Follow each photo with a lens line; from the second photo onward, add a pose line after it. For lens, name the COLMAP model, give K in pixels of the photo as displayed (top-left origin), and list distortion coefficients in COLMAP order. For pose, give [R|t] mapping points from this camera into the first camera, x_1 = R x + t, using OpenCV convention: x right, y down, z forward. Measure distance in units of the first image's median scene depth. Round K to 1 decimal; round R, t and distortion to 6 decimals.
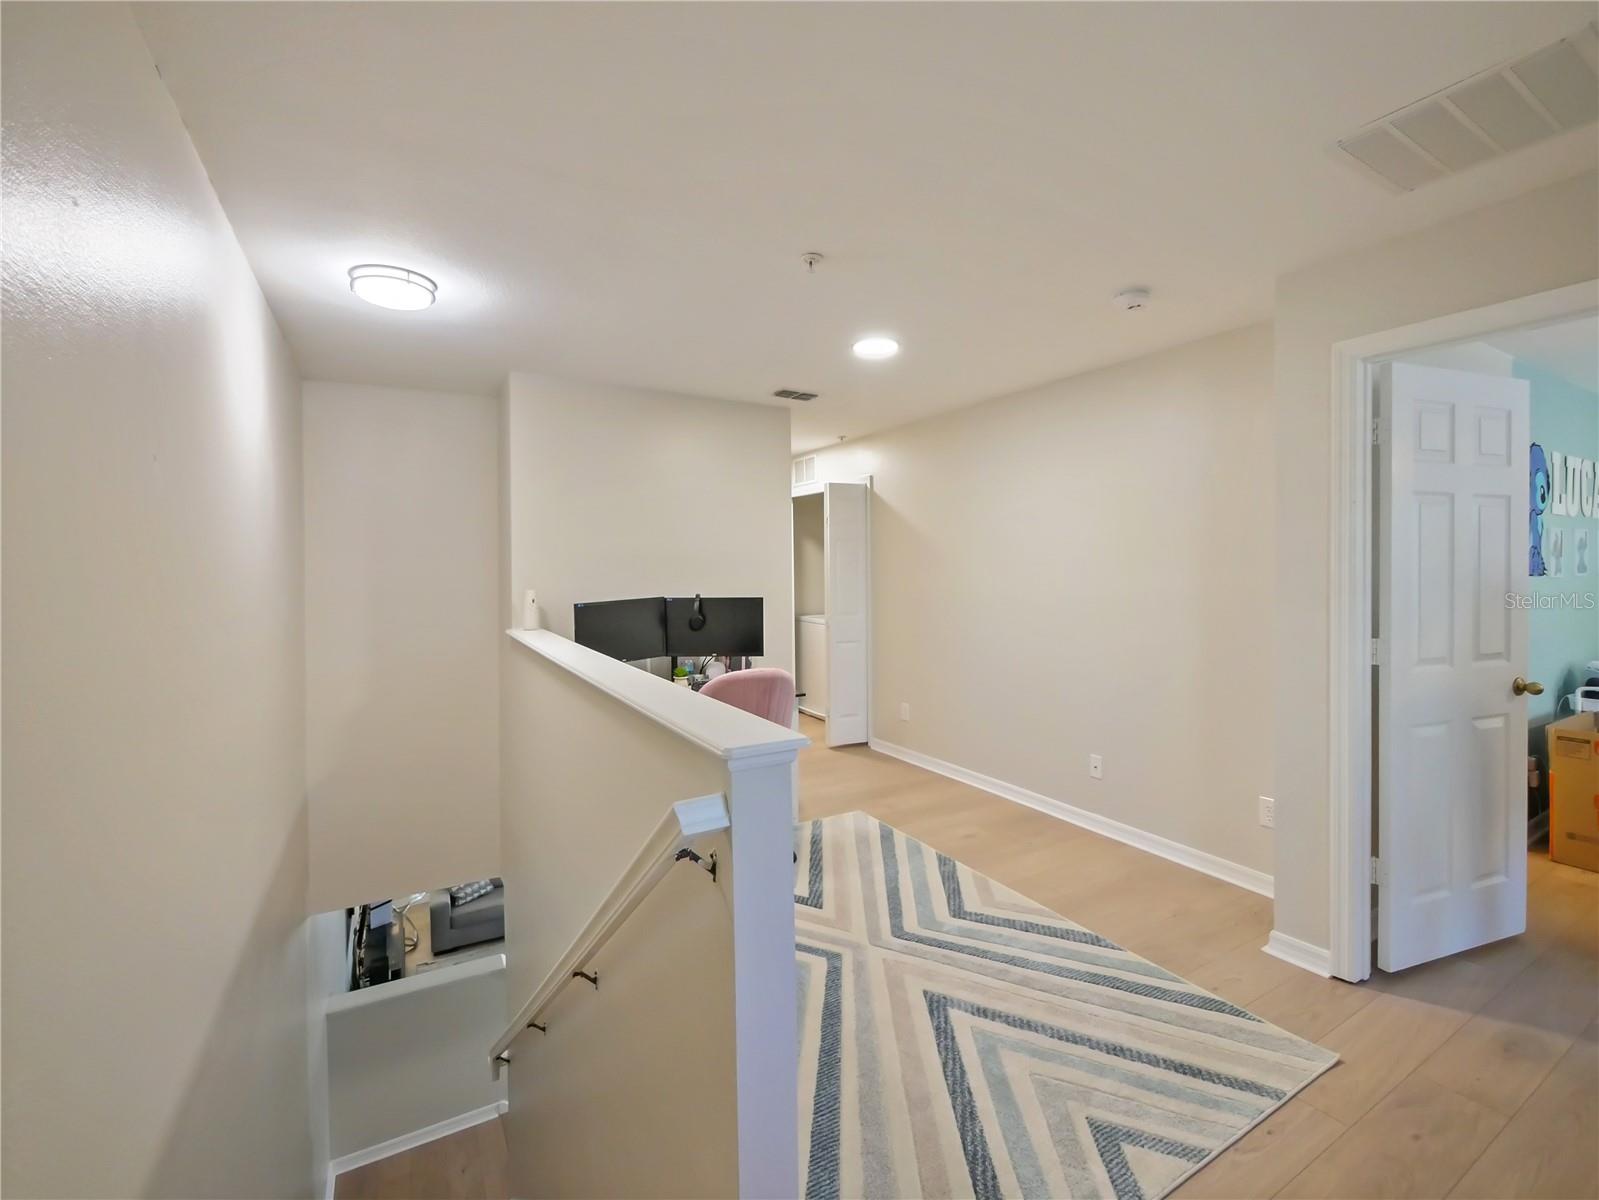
lens RADIAL K [[691.7, 0, 791.6], [0, 691.7, 588.7], [0, 0, 1]] dist [-0.004281, -0.000392]
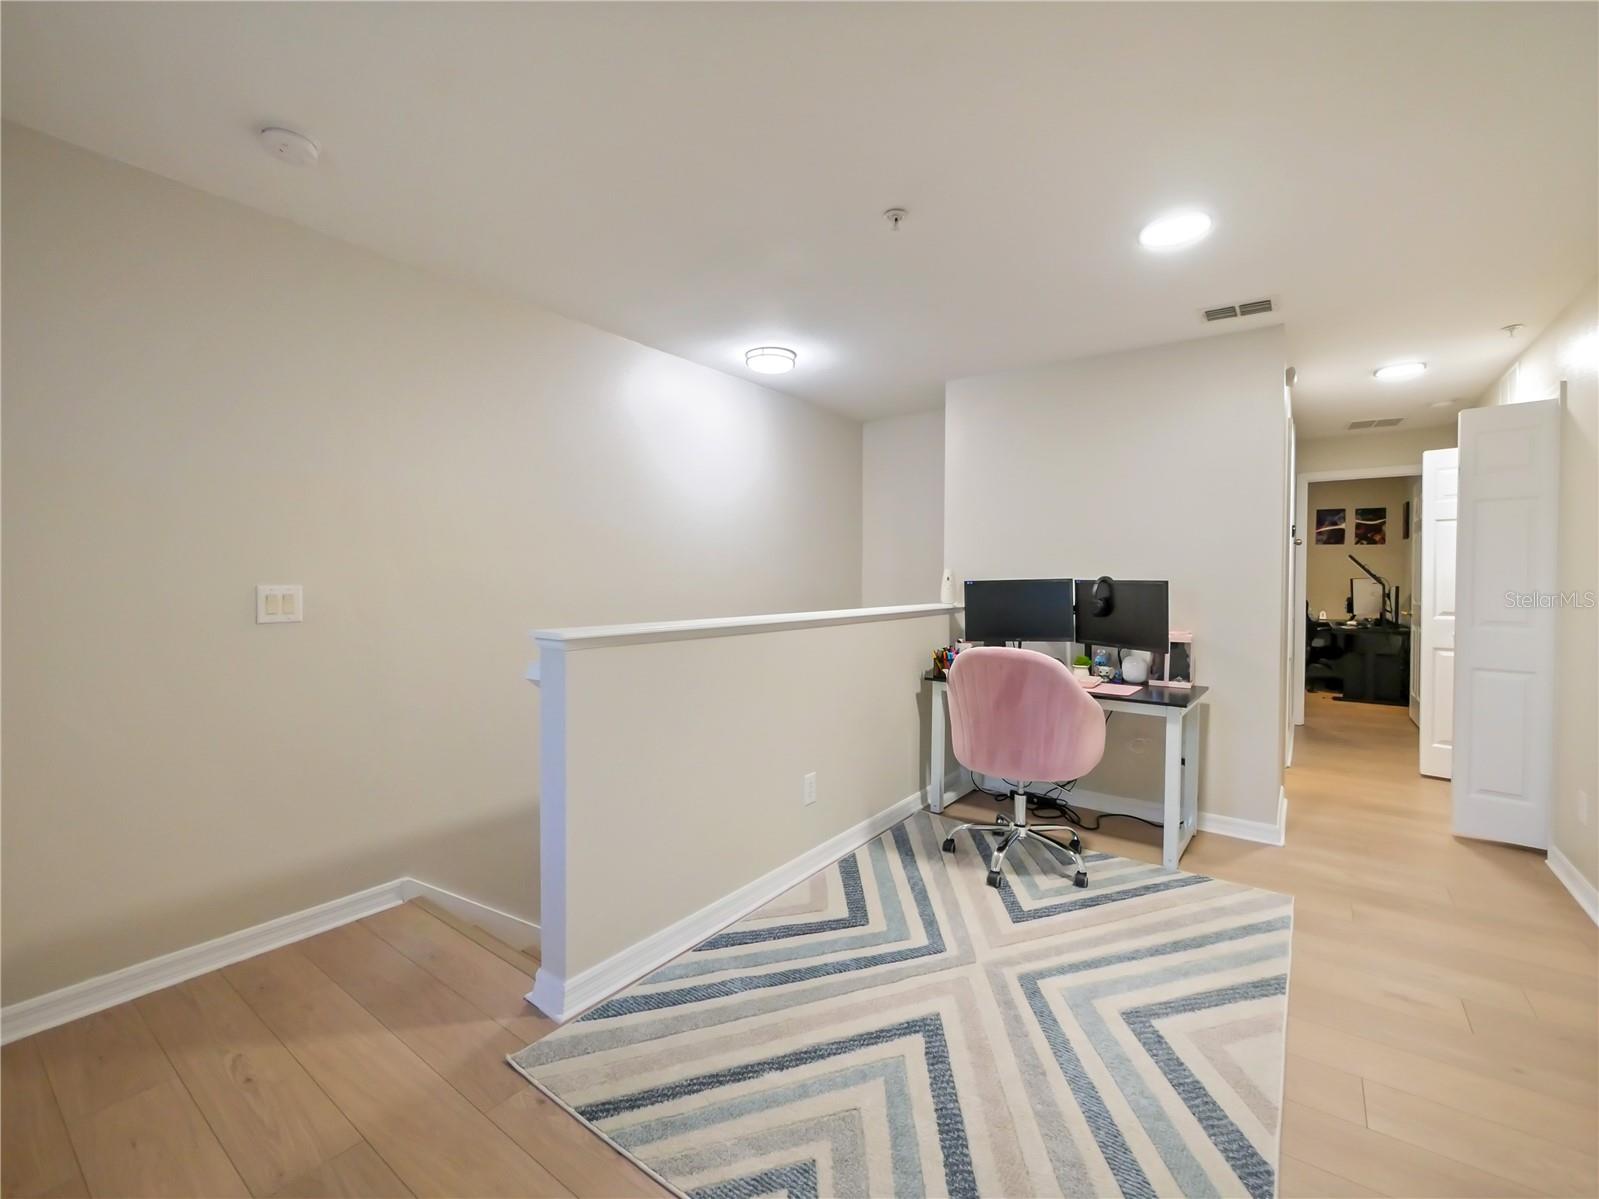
lens RADIAL K [[691.7, 0, 791.6], [0, 691.7, 588.2], [0, 0, 1]] dist [-0.004281, -0.000392]
pose [[0.391479, 0.027776, -0.919768, 0.590927], [-0.028914, 0.999422, 0.017874, 0.020473], [0.919733, 0.019597, 0.392056, 0.305996]]
